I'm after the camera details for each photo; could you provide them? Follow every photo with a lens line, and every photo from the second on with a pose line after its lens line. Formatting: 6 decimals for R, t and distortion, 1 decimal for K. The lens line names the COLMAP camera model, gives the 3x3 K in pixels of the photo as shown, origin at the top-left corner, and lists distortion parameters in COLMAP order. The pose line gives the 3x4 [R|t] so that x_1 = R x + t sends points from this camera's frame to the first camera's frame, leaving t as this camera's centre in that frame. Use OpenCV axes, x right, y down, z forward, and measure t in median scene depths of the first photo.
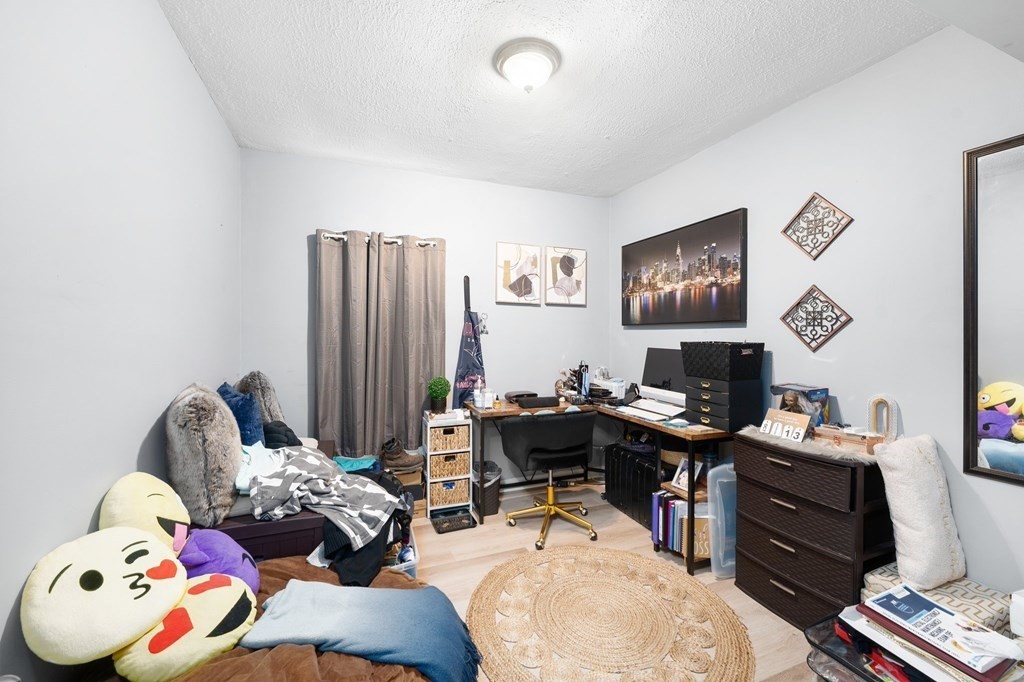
lens RADIAL K [[412.9, 0, 512.0], [0, 412.9, 341.0], [0, 0, 1]] dist [0.000580, 0.000018]
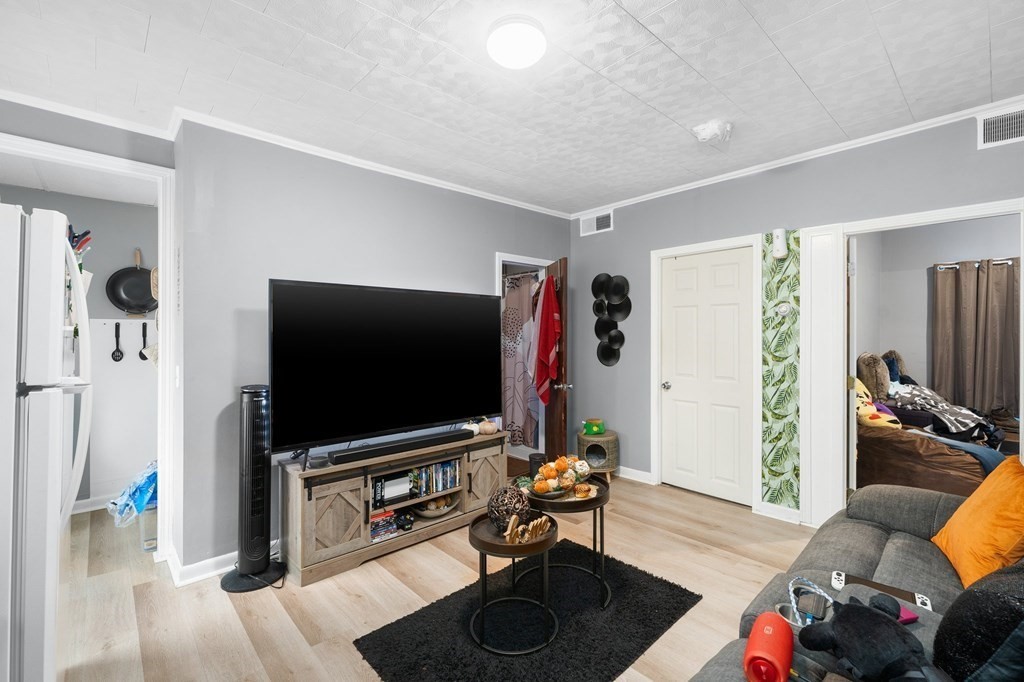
lens RADIAL K [[448.7, 0, 510.6], [0, 448.7, 328.7], [0, 0, 1]] dist [-0.000987, -0.000517]
pose [[0.348379, -0.000477, -0.937354, 0.553132], [-0.017174, 0.999829, -0.006892, 0.016134], [0.937196, 0.018499, 0.348311, -1.080226]]
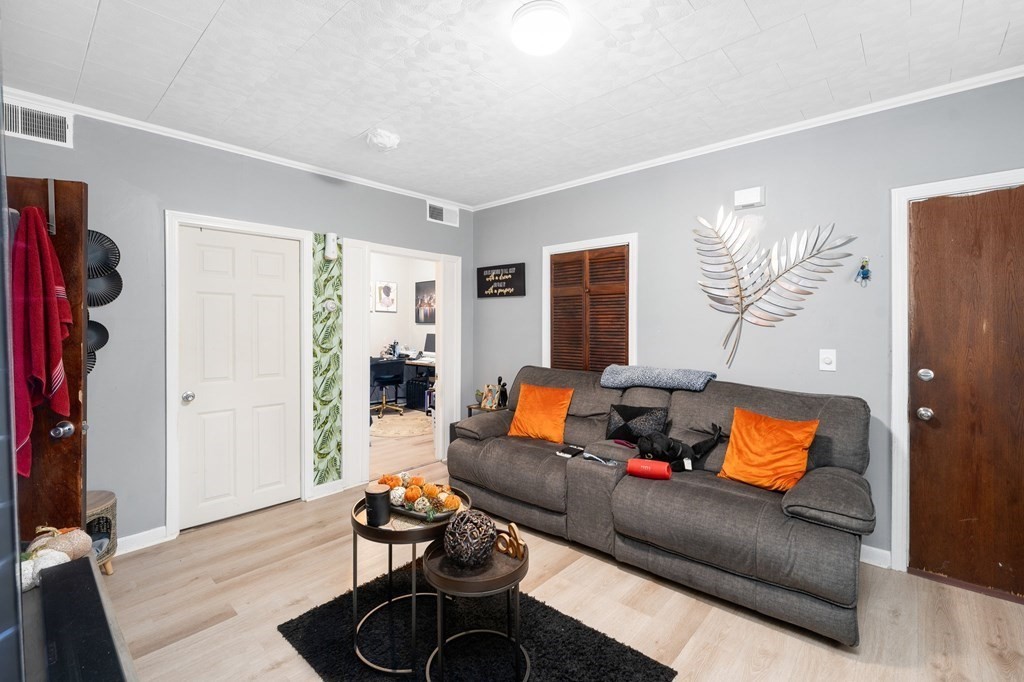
lens RADIAL K [[448.7, 0, 510.6], [0, 448.7, 328.7], [0, 0, 1]] dist [-0.000987, -0.000517]
pose [[0.900758, 0.008504, 0.434237, -0.310676], [-0.001099, 0.999850, -0.017301, 0.032916], [-0.434319, 0.015107, 0.900632, -1.381473]]
